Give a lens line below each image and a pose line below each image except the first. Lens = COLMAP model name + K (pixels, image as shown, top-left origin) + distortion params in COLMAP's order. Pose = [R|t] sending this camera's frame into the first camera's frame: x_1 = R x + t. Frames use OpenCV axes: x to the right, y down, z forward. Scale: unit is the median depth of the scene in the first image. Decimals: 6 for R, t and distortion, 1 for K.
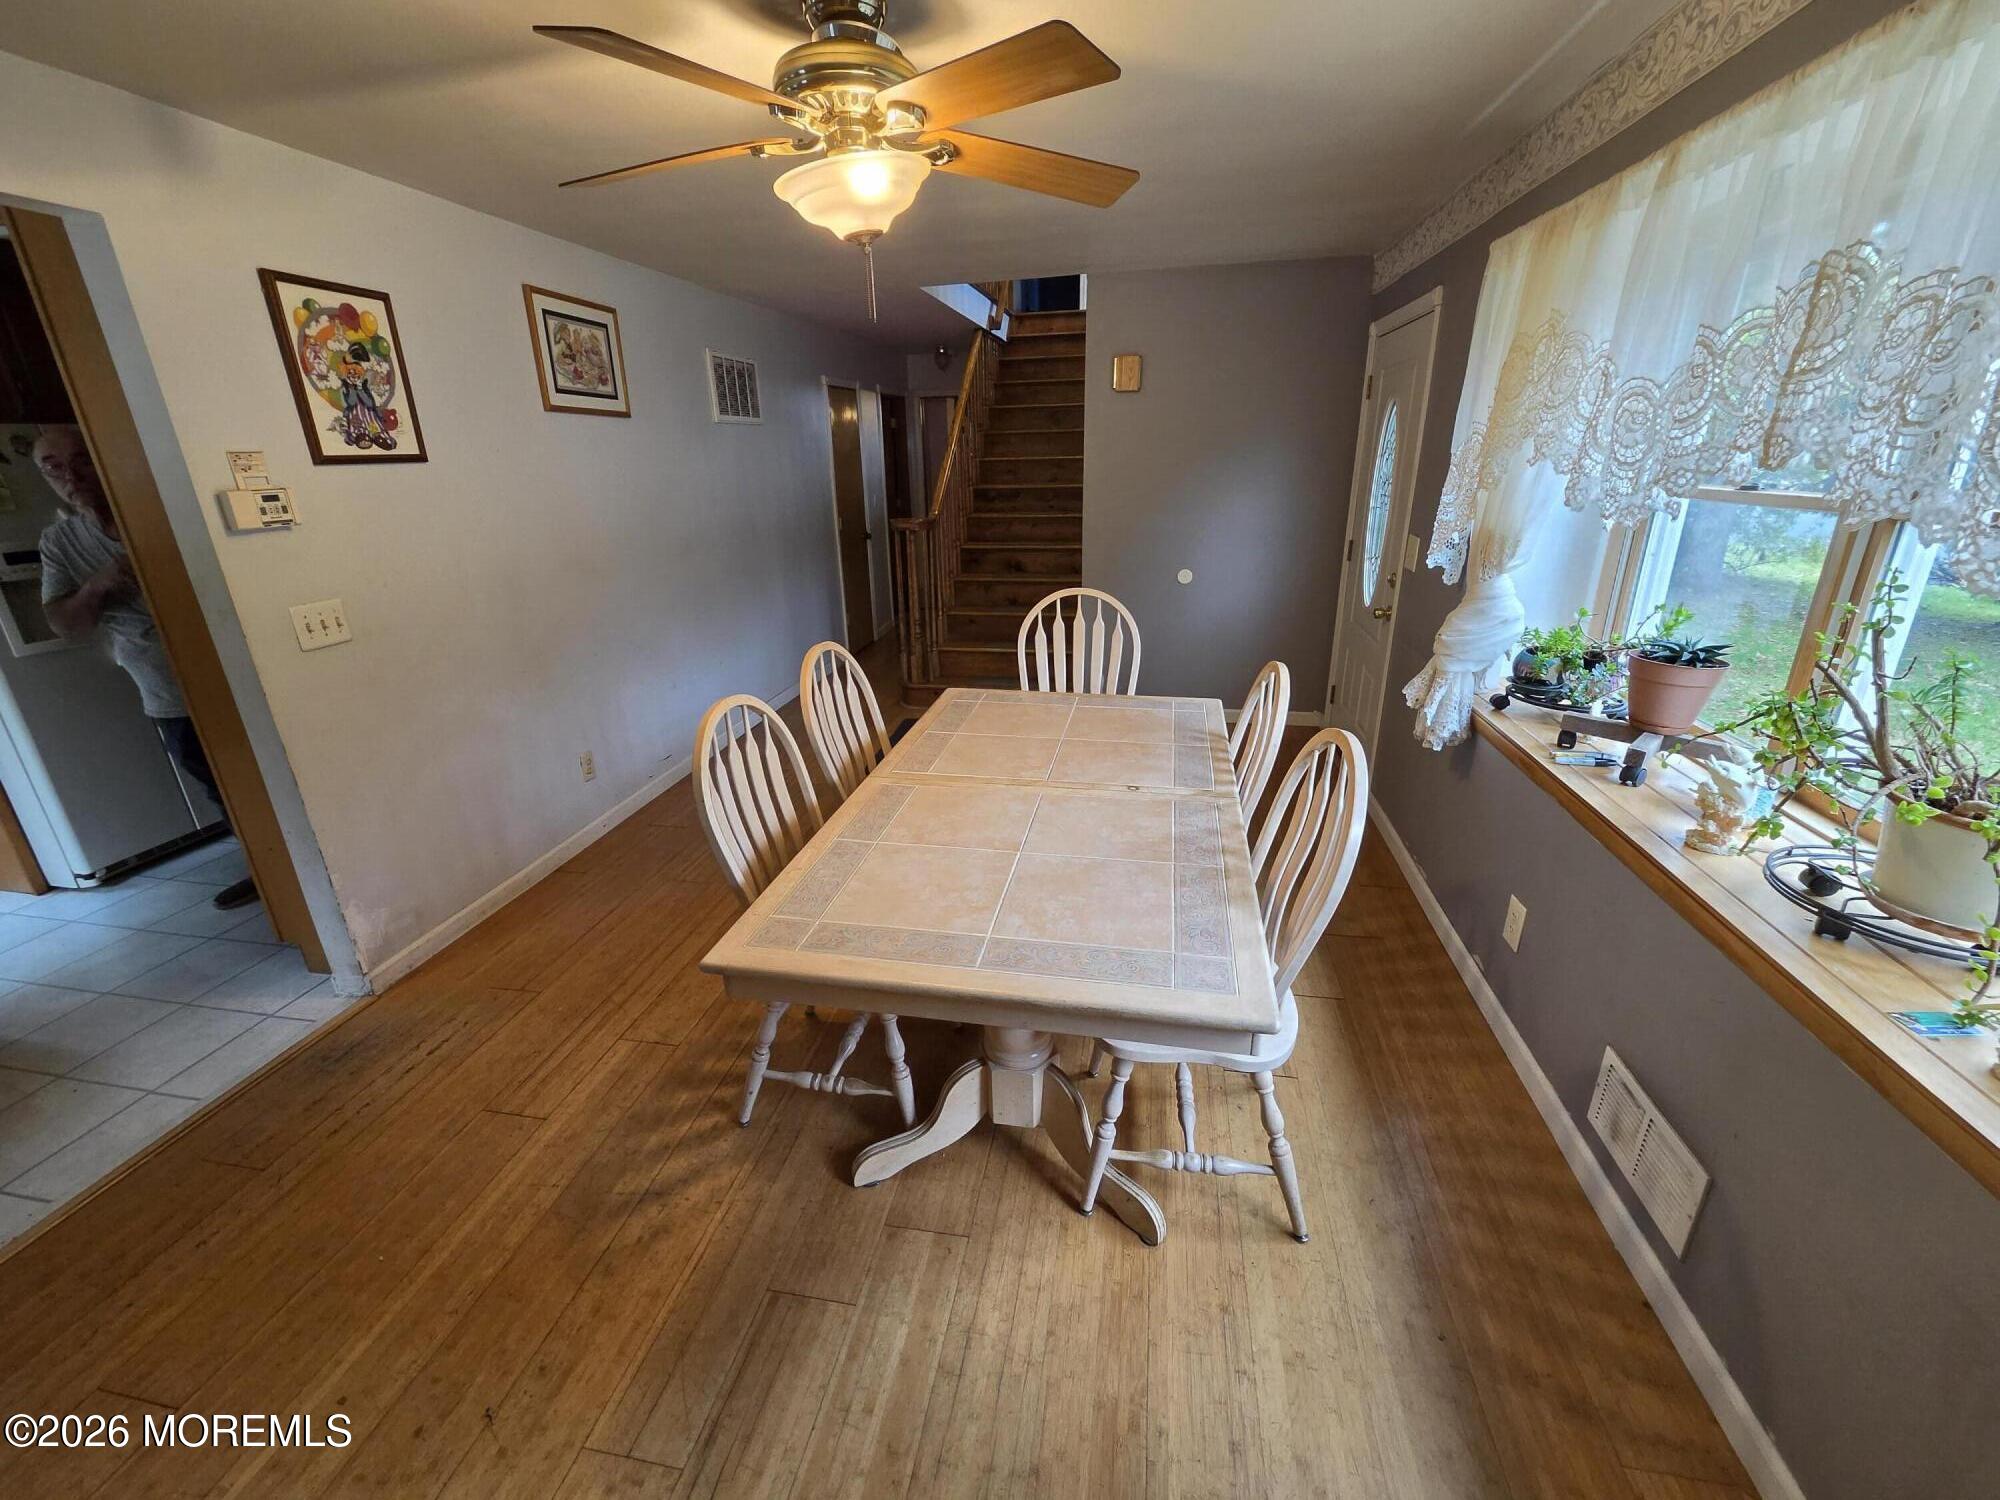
lens RADIAL K [[805.1, 0, 1003.7], [0, 805.1, 742.0], [0, 0, 1]] dist [-0.002986, -0.000136]
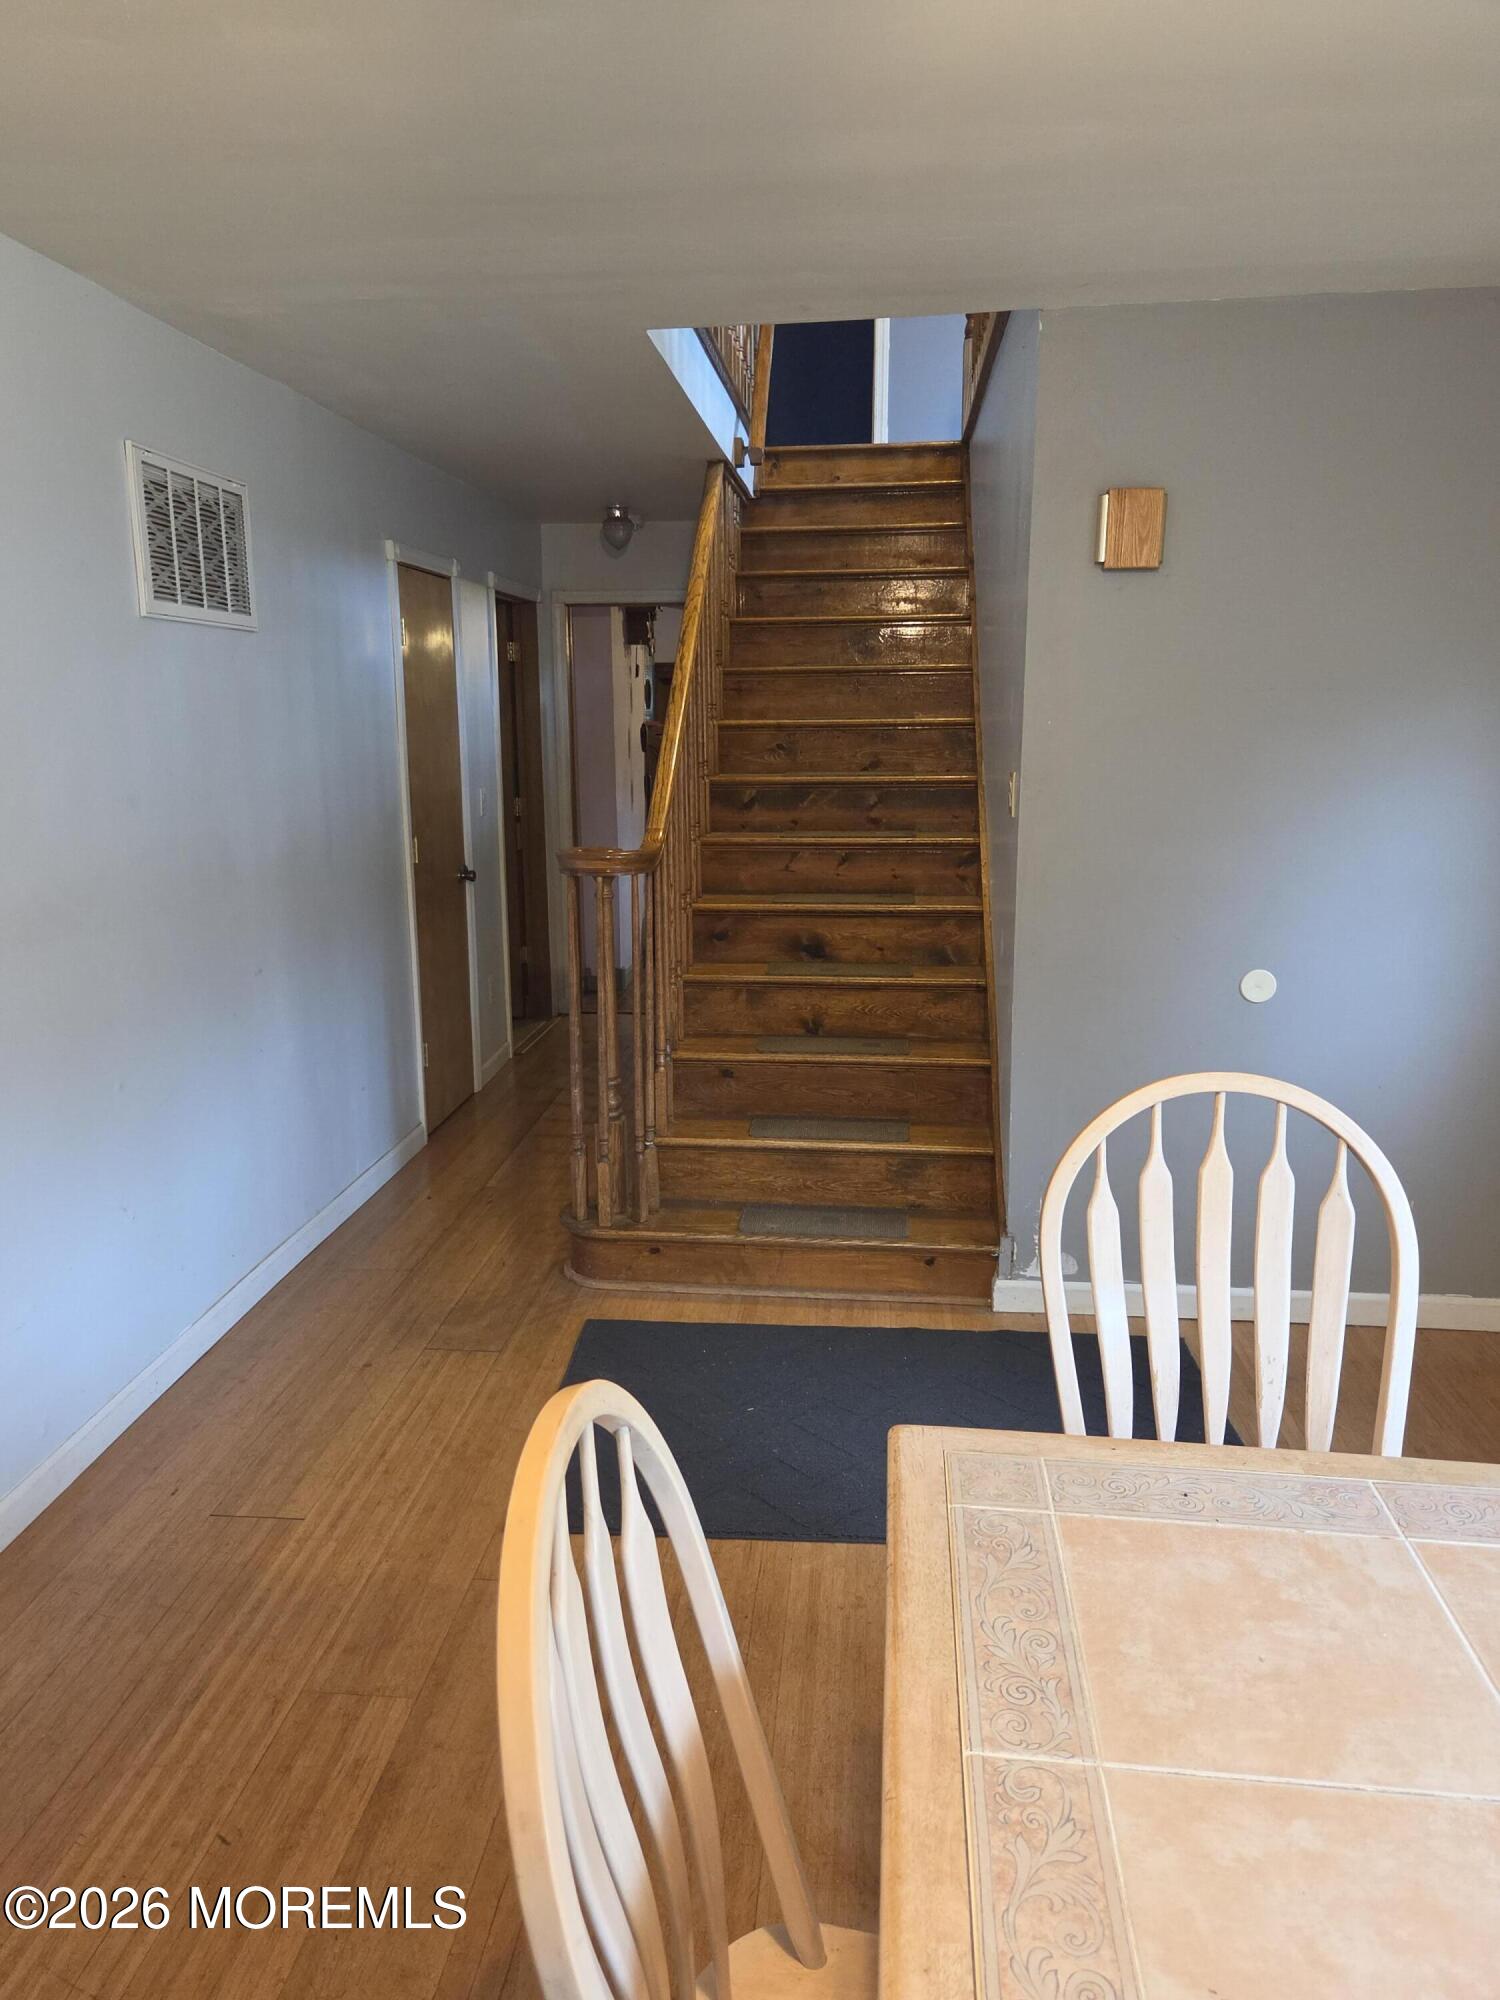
lens RADIAL K [[1354.1, 0, 741.7], [0, 1354.1, 998.1], [0, 0, 1]] dist [0.033584, -0.001512]
pose [[0.996517, -0.002931, 0.083340, -0.087993], [0.014866, 0.989619, -0.142943, -0.080087], [-0.082056, 0.143684, 0.986216, 0.247561]]
